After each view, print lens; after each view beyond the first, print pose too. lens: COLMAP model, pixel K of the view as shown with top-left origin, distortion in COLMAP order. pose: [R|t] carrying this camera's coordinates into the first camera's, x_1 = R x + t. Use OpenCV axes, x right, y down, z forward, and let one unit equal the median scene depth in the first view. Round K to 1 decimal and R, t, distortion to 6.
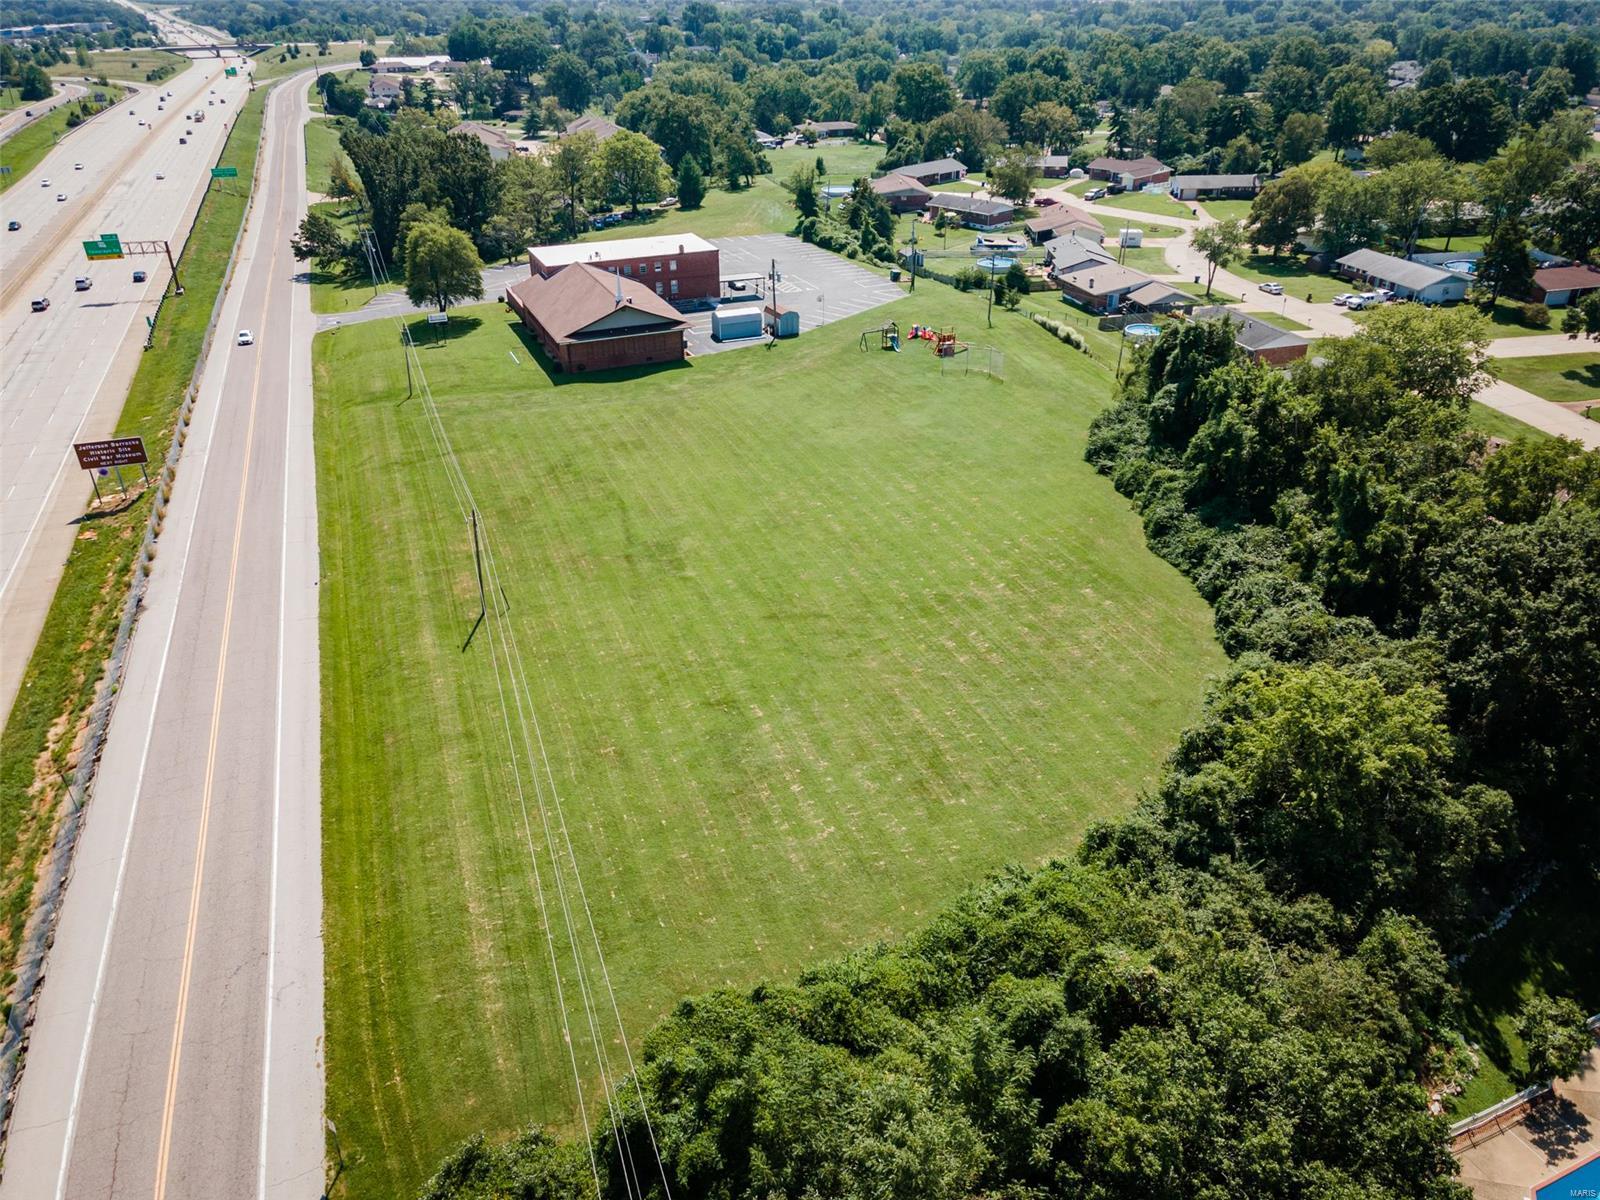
lens RADIAL K [[1156.6, 0, 800.0], [0, 1156.6, 600.0], [0, 0, 1]] dist [0.023401, 0.055917]
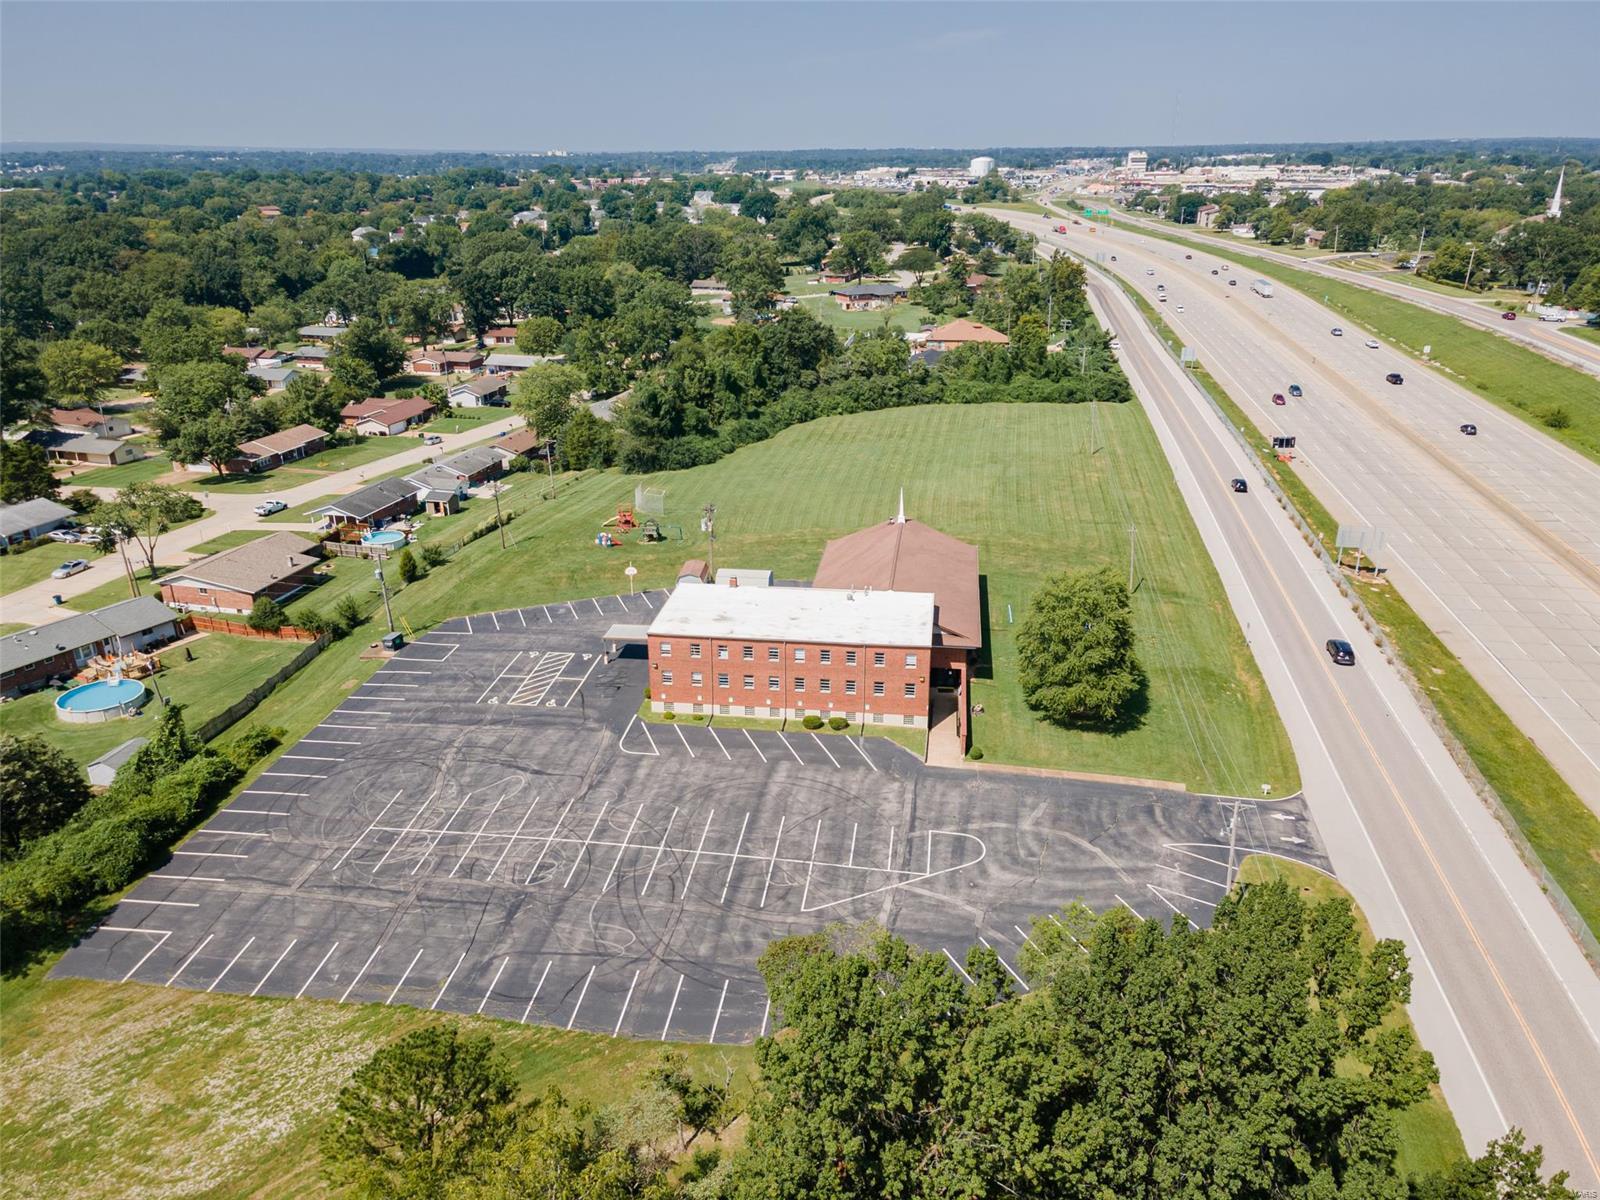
lens RADIAL K [[1151.8, 0, 798.3], [0, 1151.8, 605.3], [0, 0, 1]] dist [0.040875, 0.020661]
pose [[-0.860316, -0.172315, 0.479754, -0.416695], [0.259626, 0.661812, 0.703277, -0.684740], [-0.438692, 0.729597, -0.524630, 1.213965]]
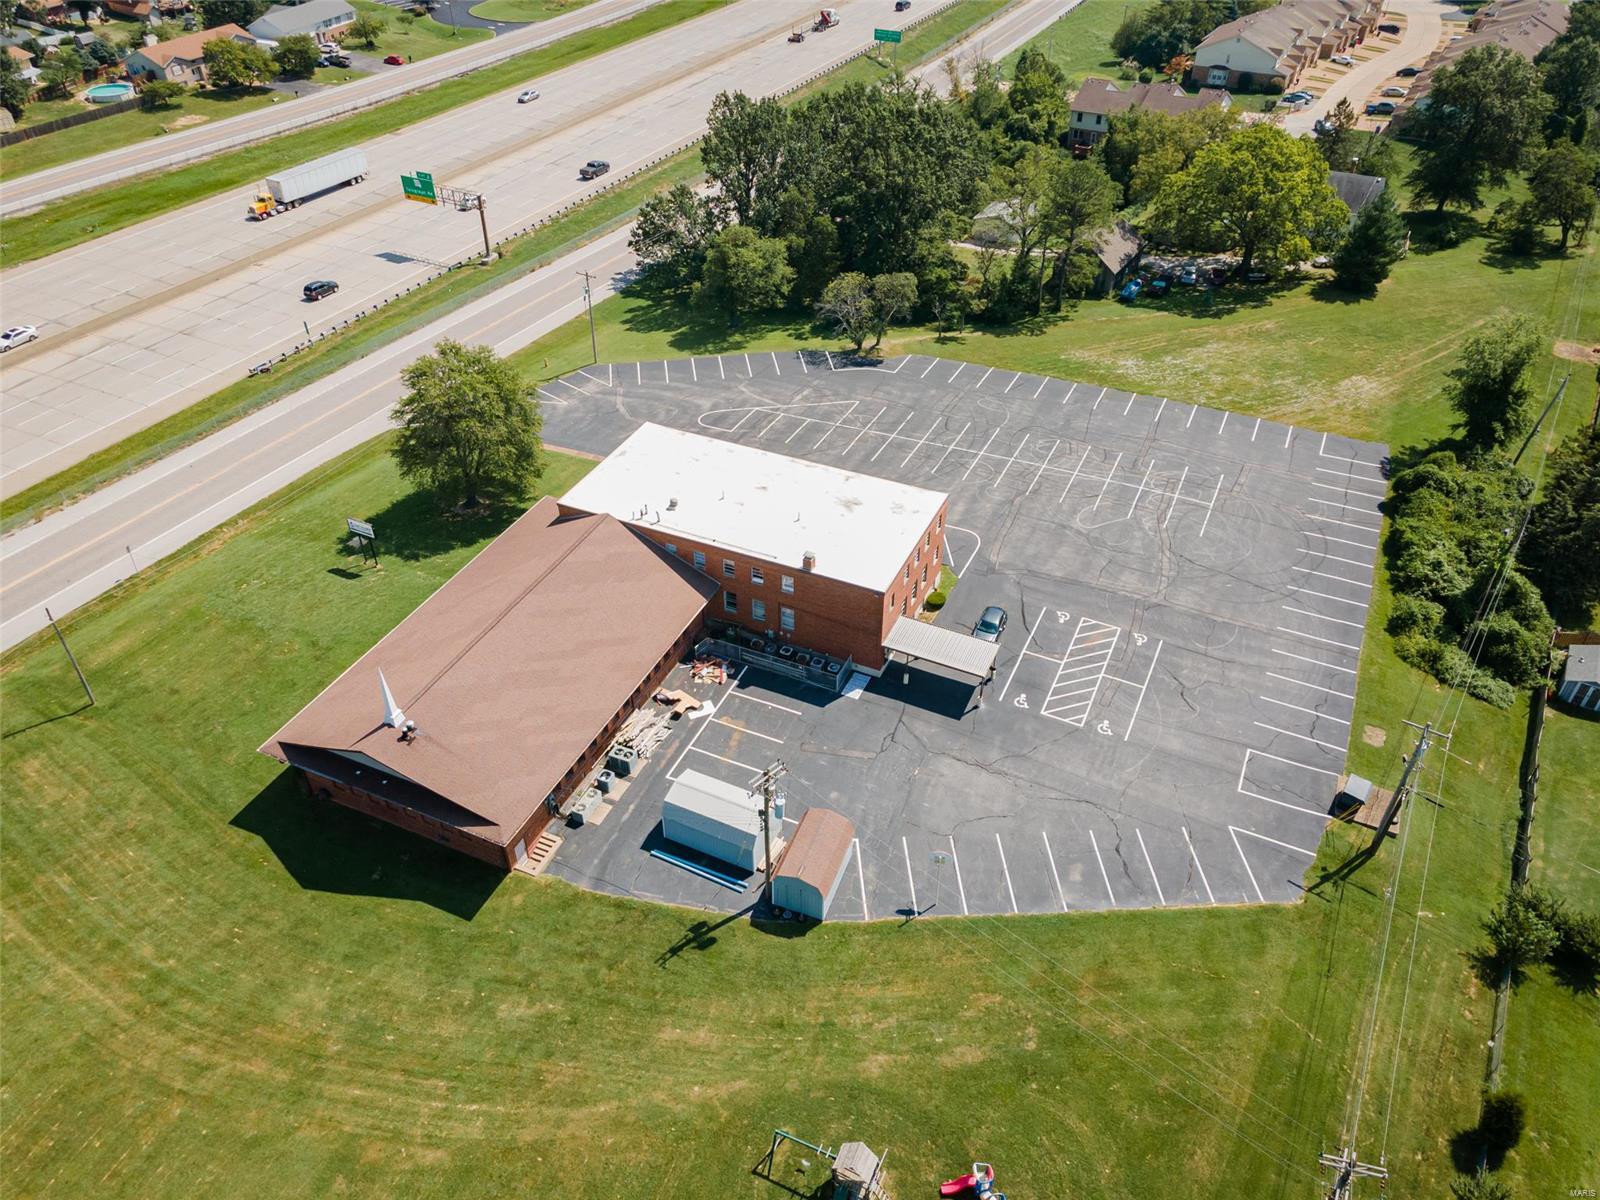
lens RADIAL K [[1151.8, 0, 798.3], [0, 1151.8, 605.3], [0, 0, 1]] dist [0.040875, 0.020661]
pose [[0.674002, 0.469612, -0.570251, 0.147063], [-0.359662, 0.882871, 0.301962, -0.381489], [0.645263, 0.001575, 0.763959, 0.583289]]
